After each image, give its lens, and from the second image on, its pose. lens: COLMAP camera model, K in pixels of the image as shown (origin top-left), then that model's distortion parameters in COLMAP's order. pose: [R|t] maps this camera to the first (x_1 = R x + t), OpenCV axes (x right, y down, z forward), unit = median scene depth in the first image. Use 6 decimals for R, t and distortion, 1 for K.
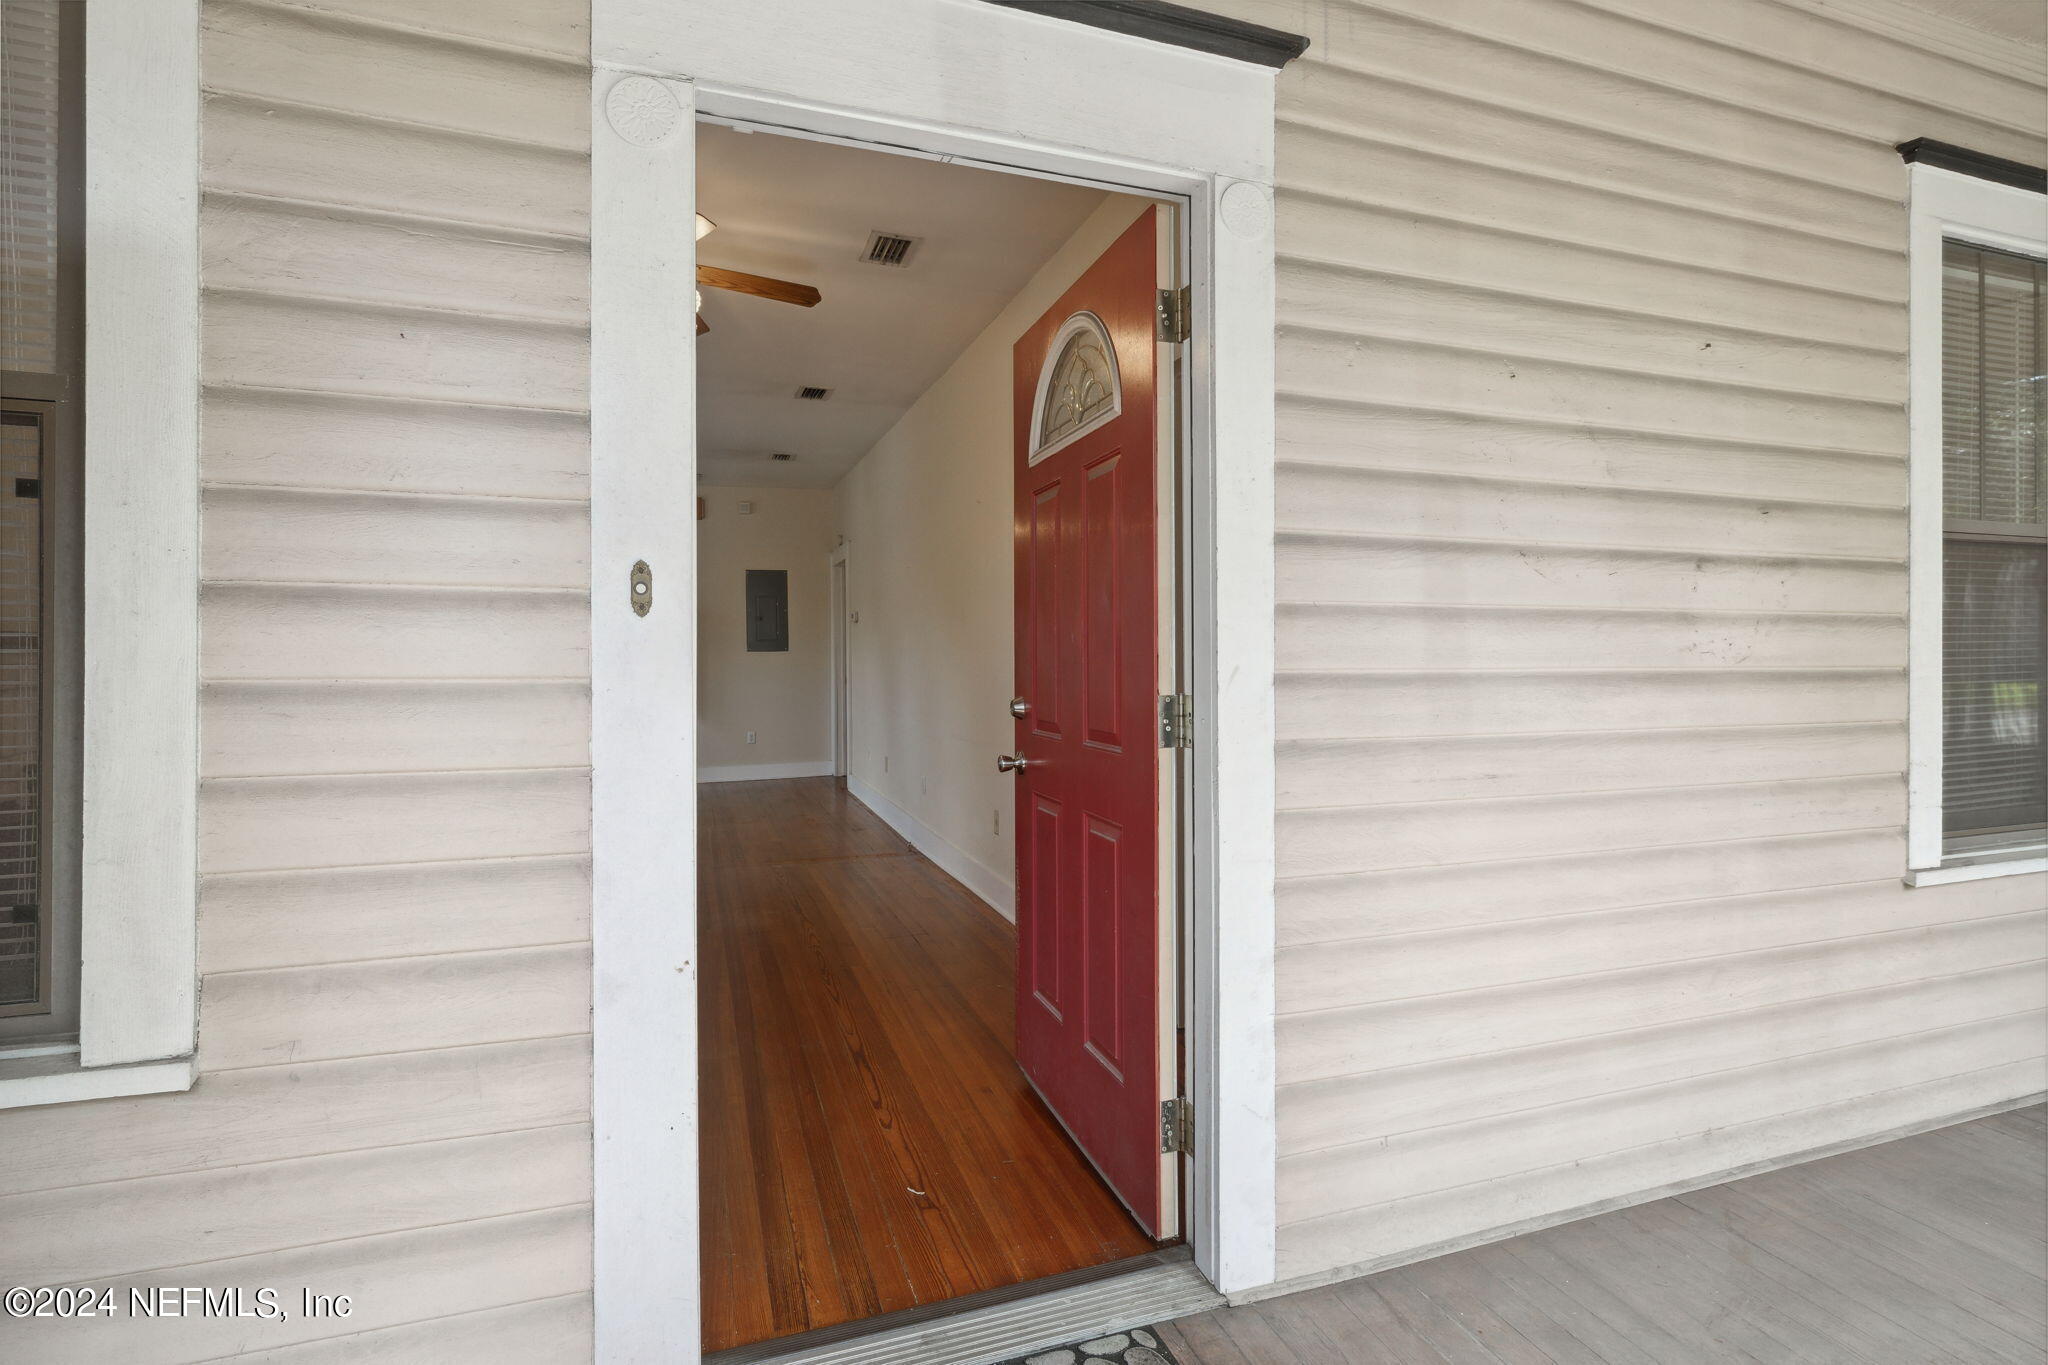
lens RADIAL K [[960.2, 0, 1018.8], [0, 960.2, 651.0], [0, 0, 1]] dist [-0.000065, -0.000124]
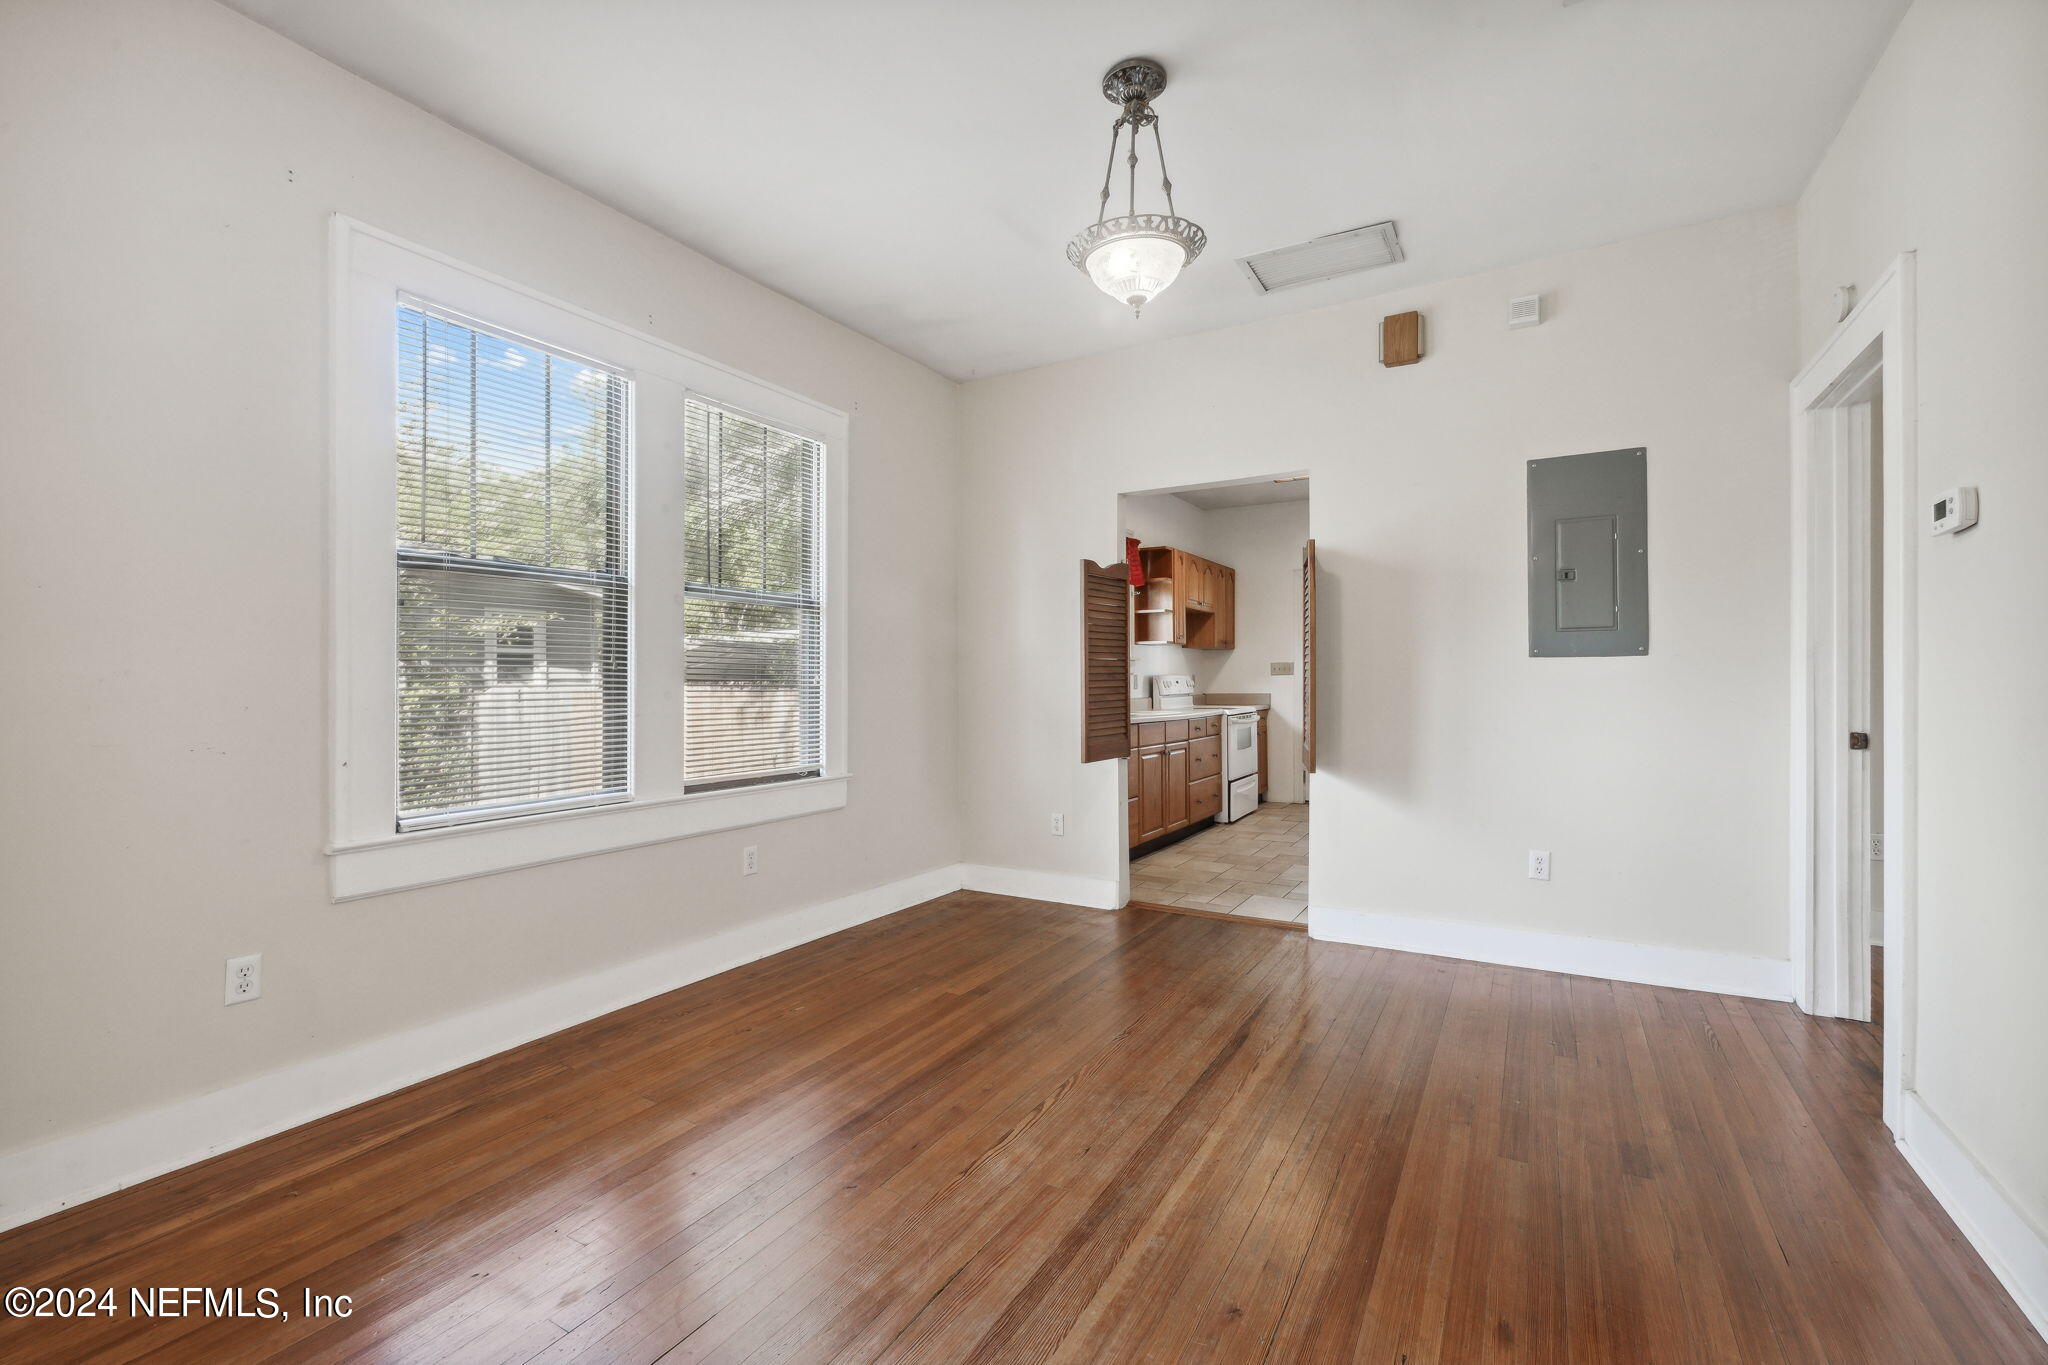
lens RADIAL K [[876.2, 0, 1035.5], [0, 876.2, 672.4], [0, 0, 1]] dist [0.000765, 0.000359]
pose [[0.661499, 0.001426, -0.749945, -0.139538], [0.002444, 0.999989, 0.004057, 0.005164], [0.749942, -0.004517, 0.661488, 0.583326]]
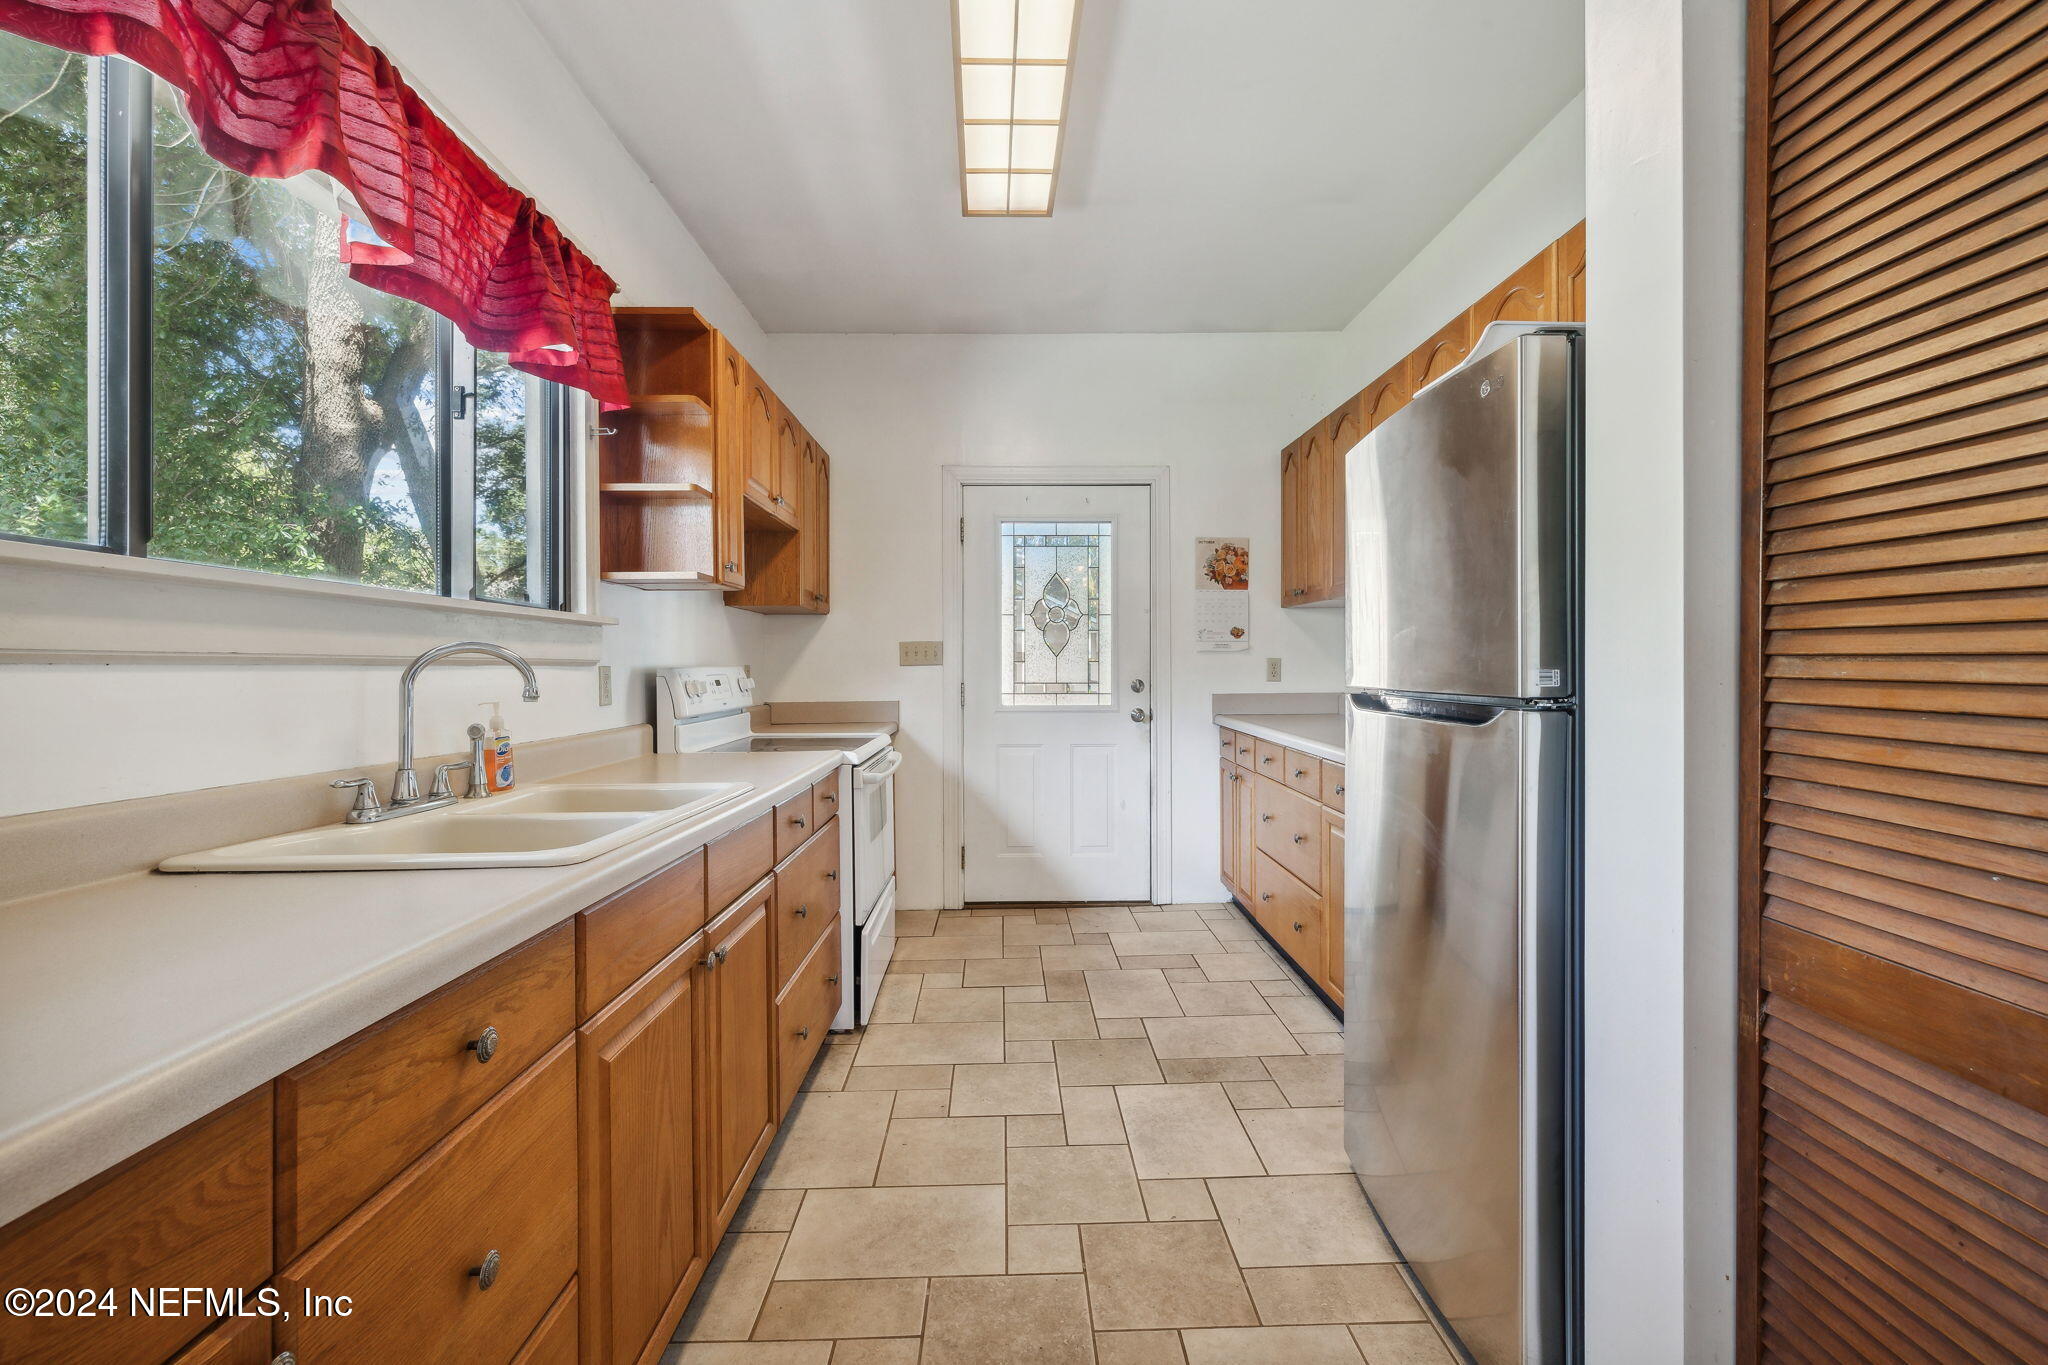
lens RADIAL K [[865.3, 0, 1023.4], [0, 865.3, 664.6], [0, 0, 1]] dist [0.000890, 0.000382]
pose [[0.952407, 0.003853, -0.304806, -0.448097], [-0.001182, 0.999959, 0.008949, 0.007624], [0.304828, -0.008163, 0.952372, 0.937507]]
